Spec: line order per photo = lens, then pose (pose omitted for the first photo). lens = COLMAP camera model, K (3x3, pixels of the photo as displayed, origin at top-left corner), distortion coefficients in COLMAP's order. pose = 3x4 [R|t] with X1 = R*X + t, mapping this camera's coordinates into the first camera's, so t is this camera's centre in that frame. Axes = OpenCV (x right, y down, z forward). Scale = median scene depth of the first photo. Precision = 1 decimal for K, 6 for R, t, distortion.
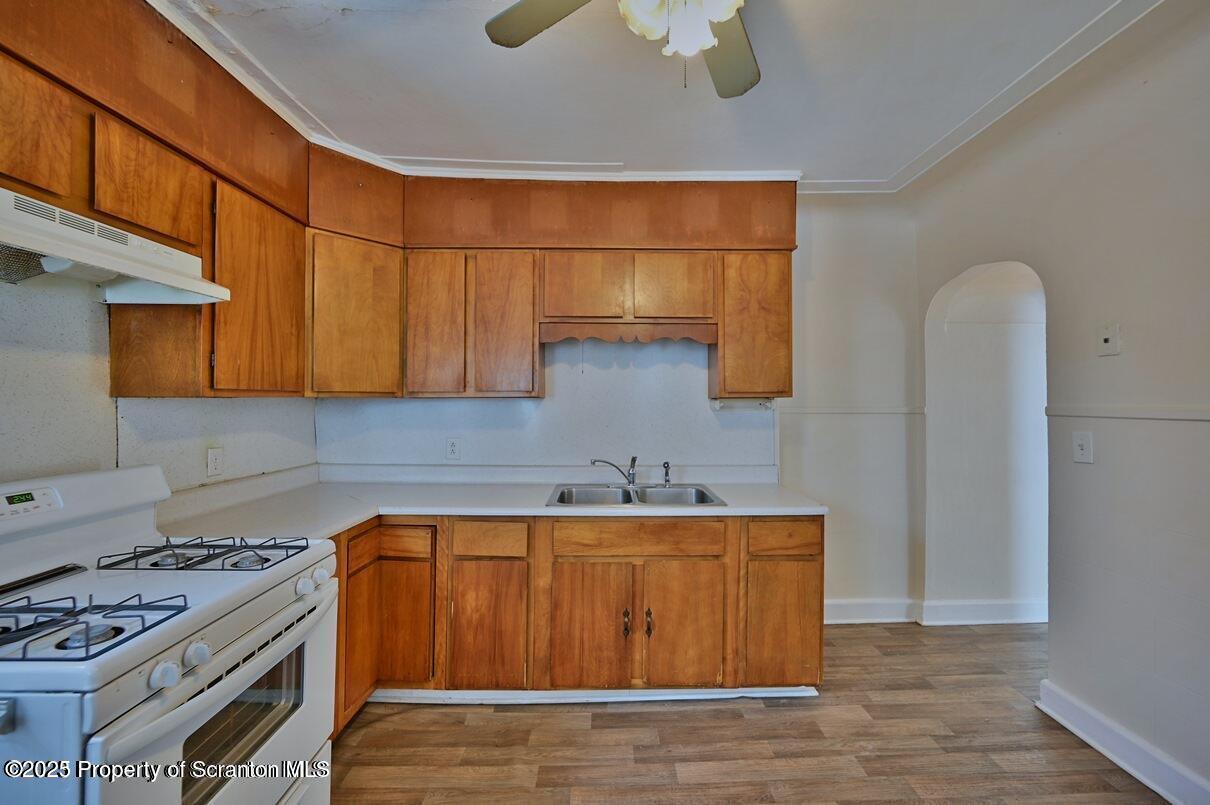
lens RADIAL K [[477.3, 0, 612.8], [0, 477.3, 400.3], [0, 0, 1]] dist [0.001765, 0.000003]
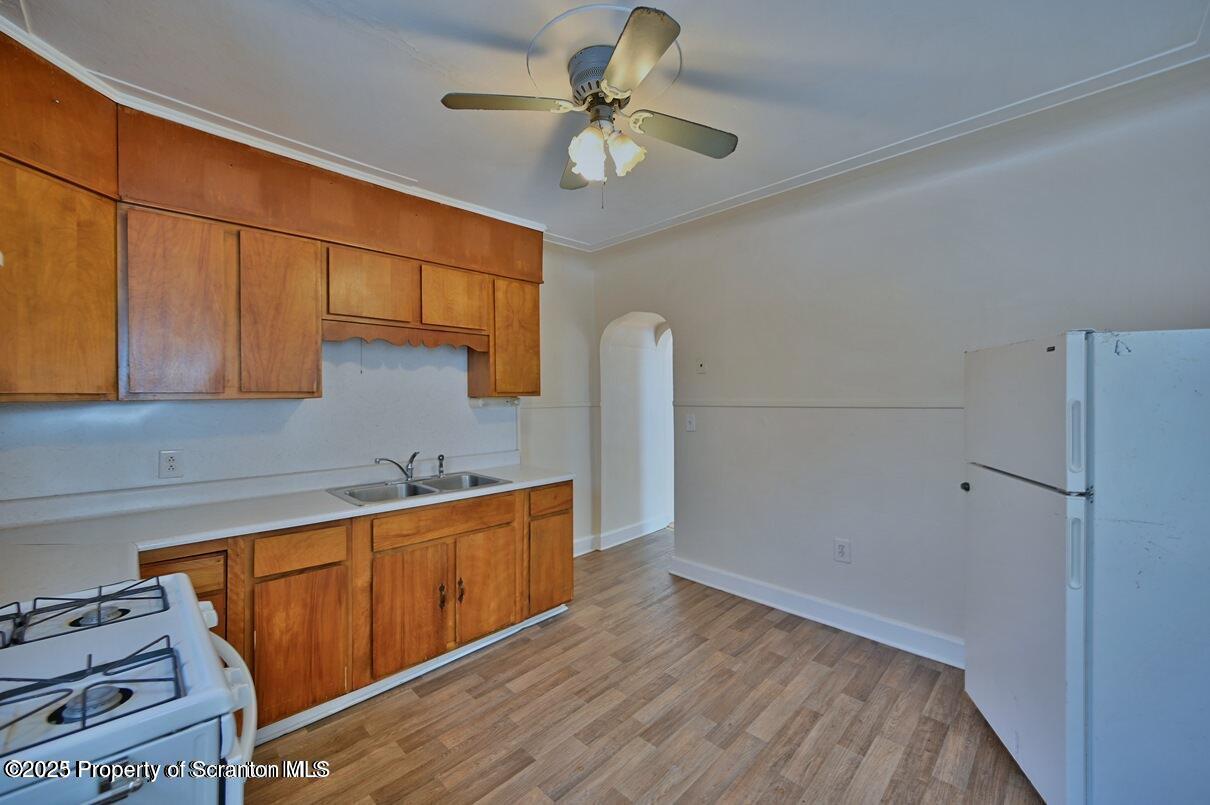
lens RADIAL K [[477.3, 0, 608.8], [0, 477.3, 401.1], [0, 0, 1]] dist [0.001765, 0.000003]
pose [[0.717915, -0.014922, 0.695971, -0.434119], [0.005242, 0.999858, 0.016031, -0.013428], [-0.696111, -0.007861, 0.717891, -0.081408]]
